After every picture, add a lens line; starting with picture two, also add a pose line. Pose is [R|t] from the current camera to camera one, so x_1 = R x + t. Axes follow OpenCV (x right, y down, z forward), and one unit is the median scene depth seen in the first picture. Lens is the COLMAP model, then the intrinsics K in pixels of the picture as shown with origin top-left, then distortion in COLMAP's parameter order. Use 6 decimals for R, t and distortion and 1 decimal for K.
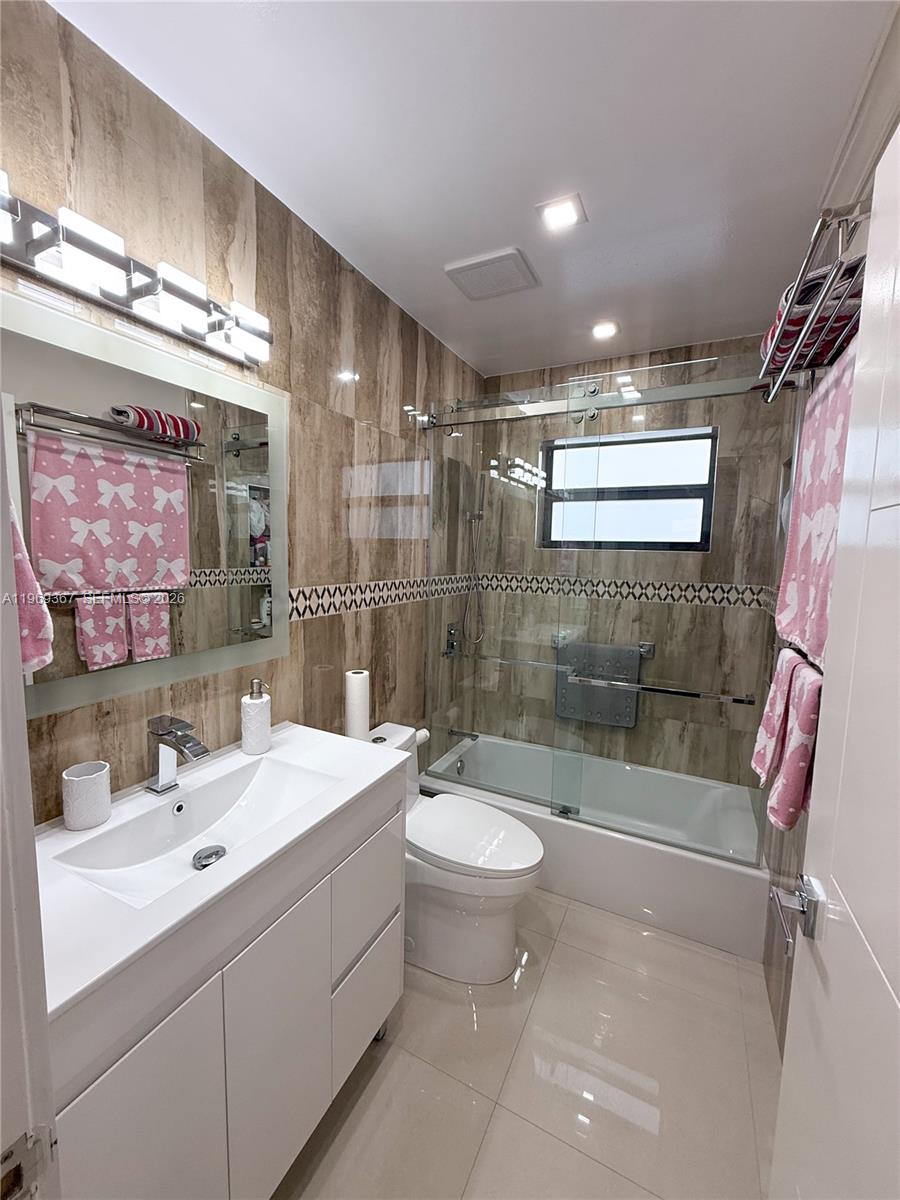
lens RADIAL K [[479.6, 0, 449.8], [0, 479.6, 600.1], [0, 0, 1]] dist [-0.000206, -0.000162]
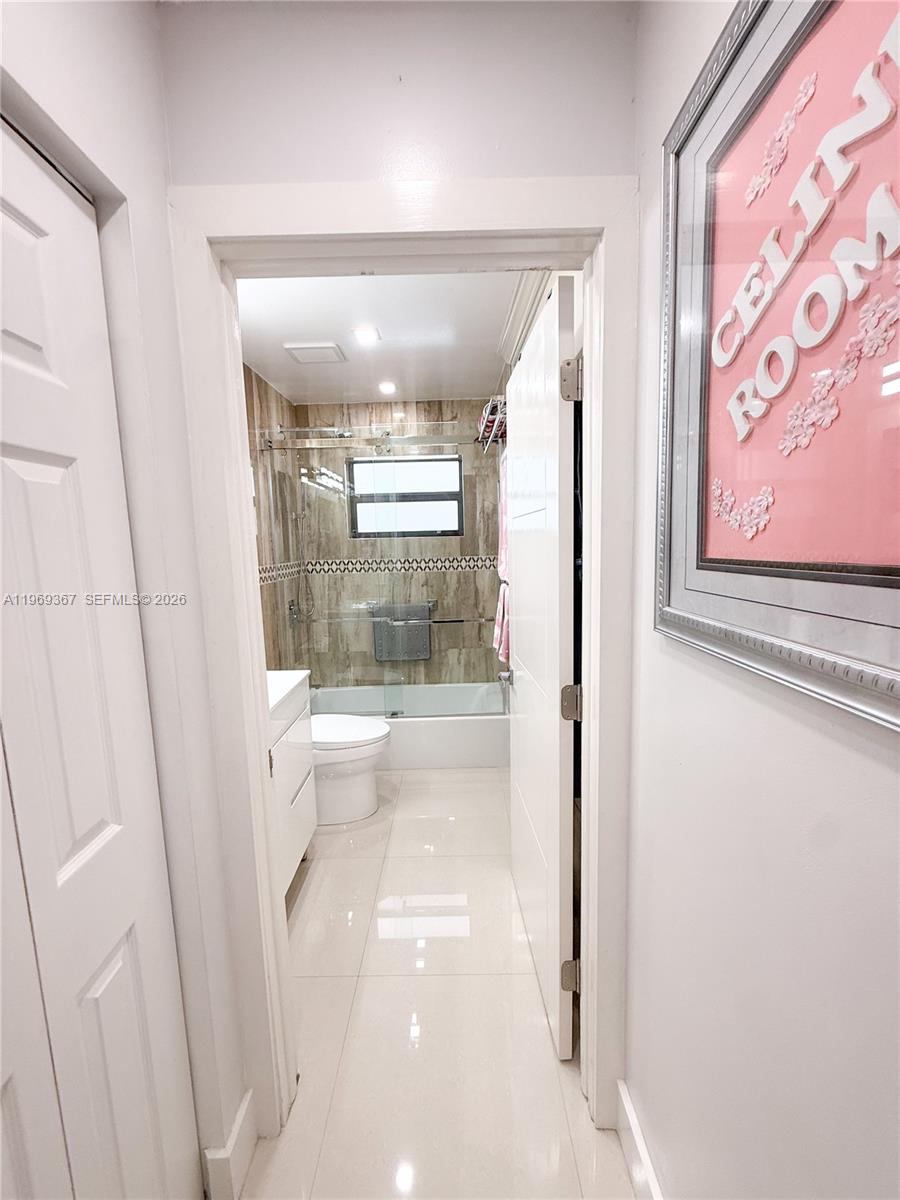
lens RADIAL K [[479.6, 0, 450.0], [0, 479.6, 600.0], [0, 0, 1]] dist [-0.000206, -0.000162]
pose [[0.893223, -0.099345, 0.438502, -0.184059], [0.091390, 0.995041, 0.039271, 0.037225], [-0.440229, 0.004996, 0.897872, -0.342556]]
